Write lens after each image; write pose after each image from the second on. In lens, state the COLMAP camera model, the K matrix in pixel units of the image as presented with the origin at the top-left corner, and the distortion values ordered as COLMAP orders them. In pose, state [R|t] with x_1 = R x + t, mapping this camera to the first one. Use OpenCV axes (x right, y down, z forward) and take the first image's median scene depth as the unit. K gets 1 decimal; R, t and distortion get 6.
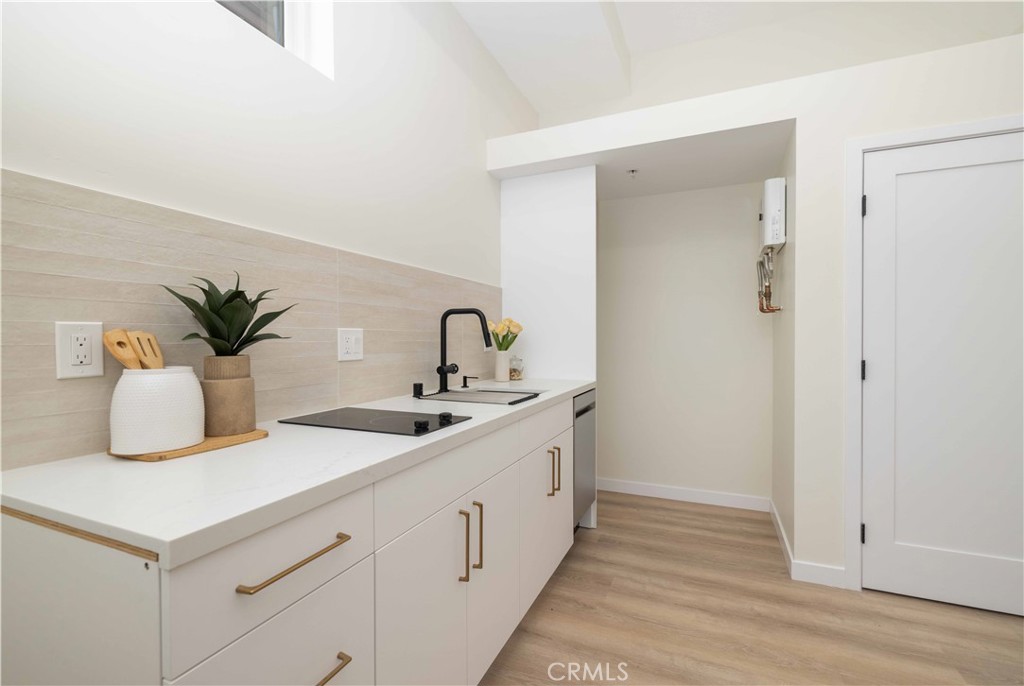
lens RADIAL K [[444.5, 0, 538.0], [0, 444.5, 341.1], [0, 0, 1]] dist [0.003156, 0.000096]
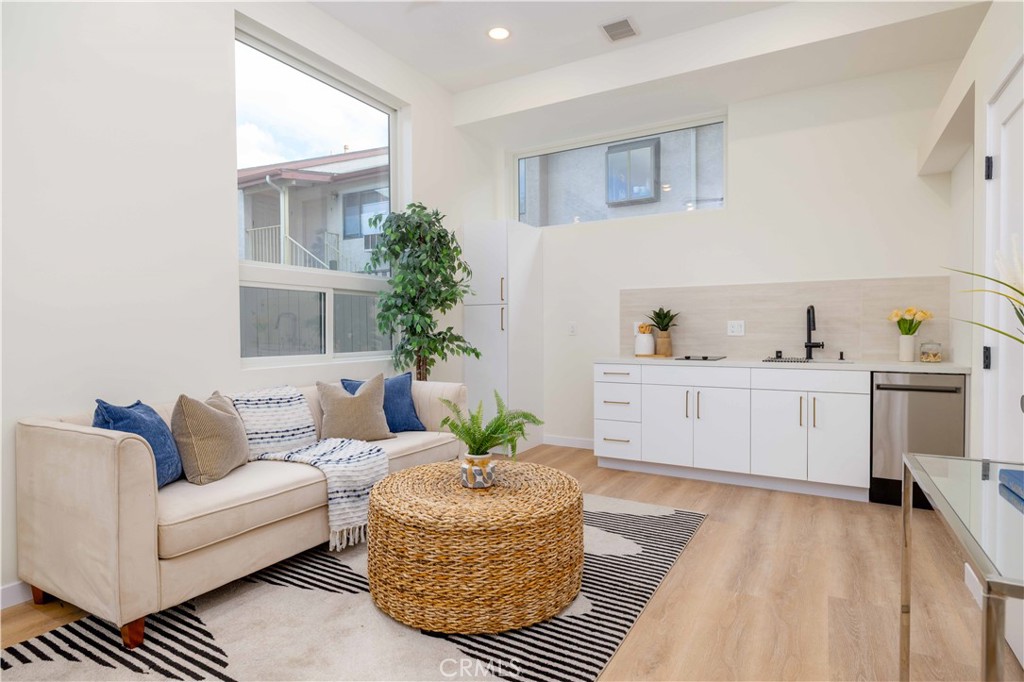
lens RADIAL K [[513.6, 0, 504.8], [0, 513.6, 337.8], [0, 0, 1]] dist [0.001523, 0.000714]
pose [[-0.132758, 0.021770, -0.990909, 1.974005], [0.000213, 0.999759, 0.021936, -0.000431], [0.991148, 0.002701, -0.132730, 0.212895]]
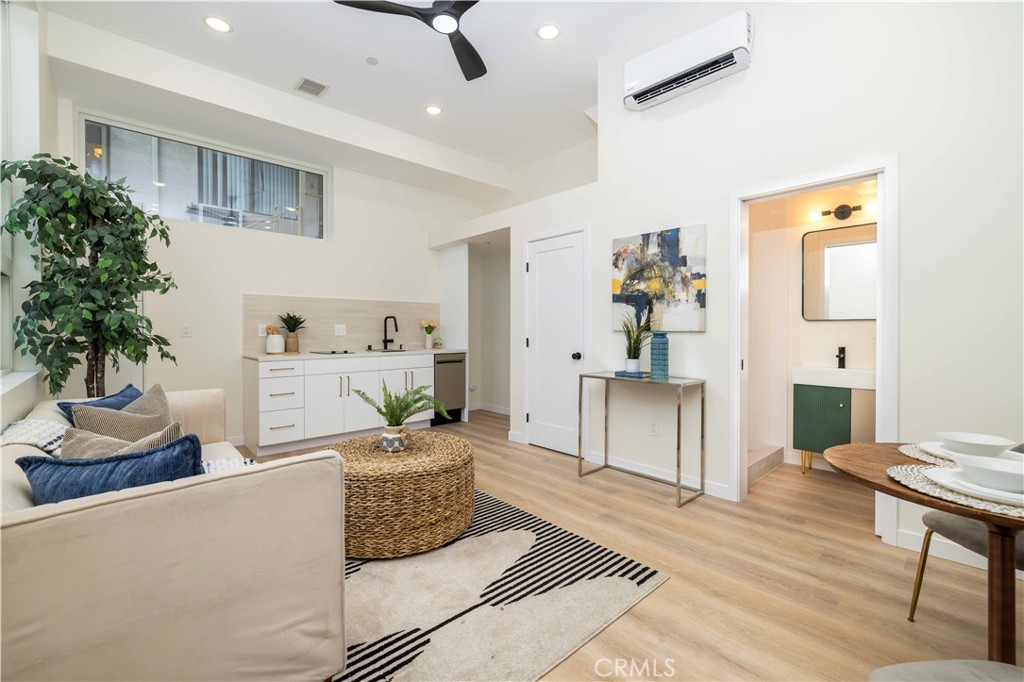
lens RADIAL K [[444.5, 0, 508.6], [0, 444.5, 332.0], [0, 0, 1]] dist [0.003156, 0.000096]
pose [[0.900218, 0.005106, -0.435409, 1.700580], [-0.005230, 0.999986, 0.000914, 0.010639], [0.435407, 0.001454, 0.900232, -1.061638]]
